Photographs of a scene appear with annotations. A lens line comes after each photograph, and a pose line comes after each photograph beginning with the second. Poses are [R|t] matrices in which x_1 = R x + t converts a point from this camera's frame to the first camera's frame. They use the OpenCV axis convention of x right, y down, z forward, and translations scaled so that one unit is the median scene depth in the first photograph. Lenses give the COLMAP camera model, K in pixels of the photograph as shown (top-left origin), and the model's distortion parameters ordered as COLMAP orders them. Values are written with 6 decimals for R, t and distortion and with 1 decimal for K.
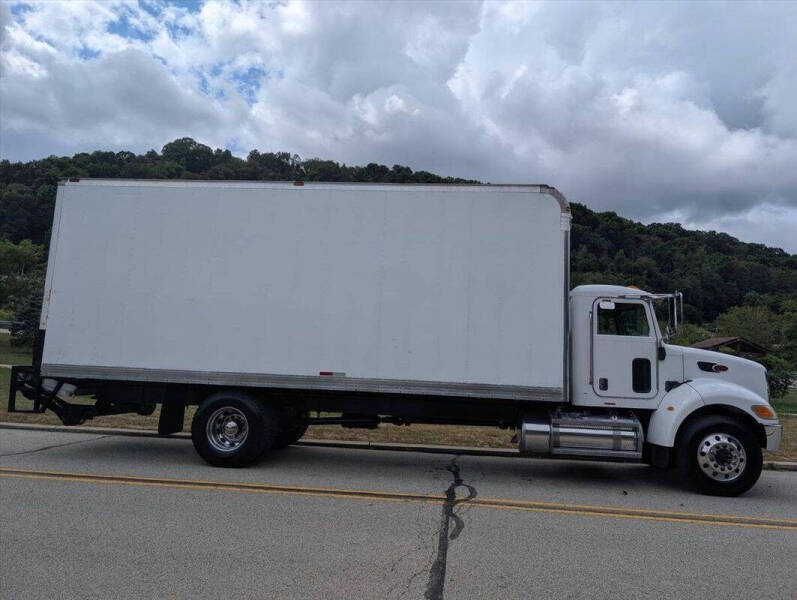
lens RADIAL K [[580.4, 0, 398.5], [0, 580.4, 300.0], [0, 0, 1]] dist [0.012643, 0.004481]
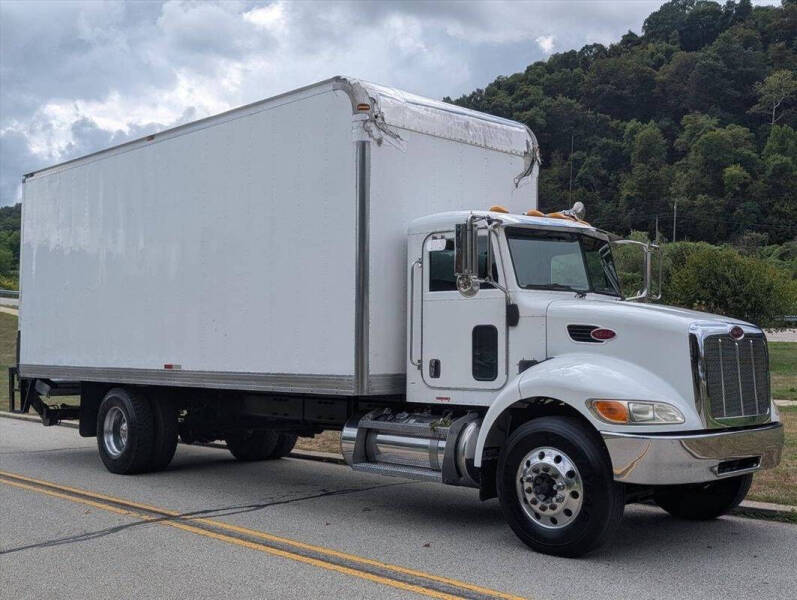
lens RADIAL K [[926.3, 0, 398.5], [0, 926.3, 300.0], [0, 0, 1]] dist [0.134571, -0.307333]
pose [[0.766928, -0.074920, -0.637344, 0.942375], [0.106669, 0.994228, 0.011485, 0.051654], [0.632805, -0.076793, 0.770494, 0.186062]]
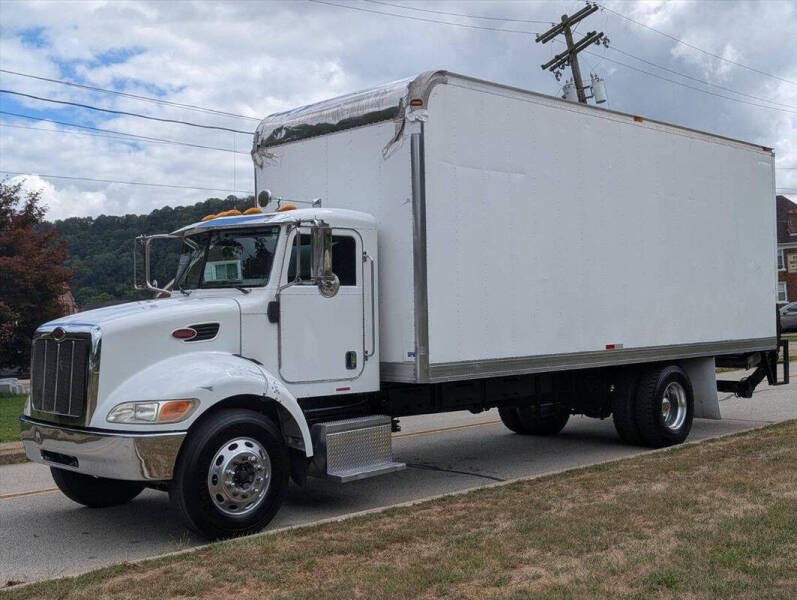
lens RADIAL K [[940.6, 0, 398.5], [0, 940.6, 300.0], [0, 0, 1]] dist [0.123998, -0.347772]
pose [[-0.633434, -0.038695, -0.772829, 1.134103], [0.088347, 0.988601, -0.121911, 0.233011], [0.768737, -0.145500, -0.622795, 1.873745]]
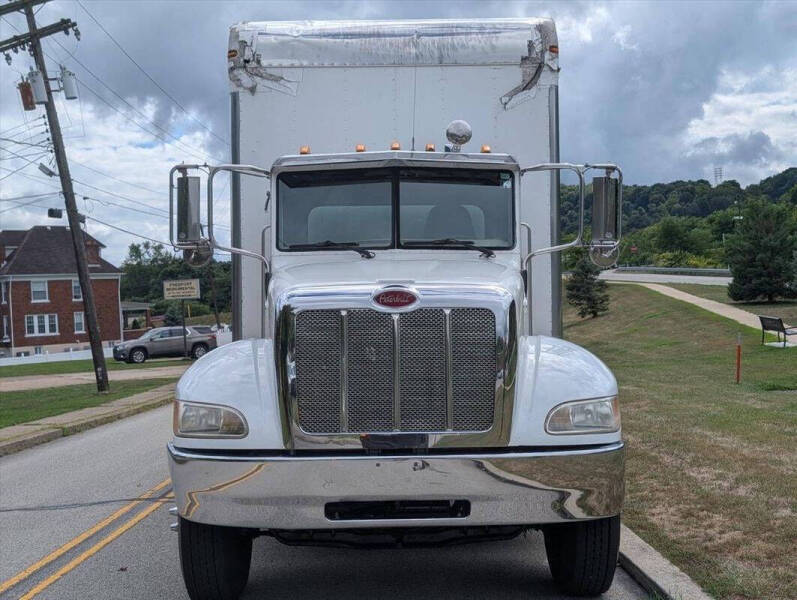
lens RADIAL K [[940.6, 0, 398.5], [0, 940.6, 300.0], [0, 0, 1]] dist [0.123998, -0.347772]
pose [[0.109032, -0.078395, -0.990942, 1.172425], [0.137864, 0.988444, -0.063029, 0.159439], [0.984432, -0.129743, 0.118580, 0.980621]]
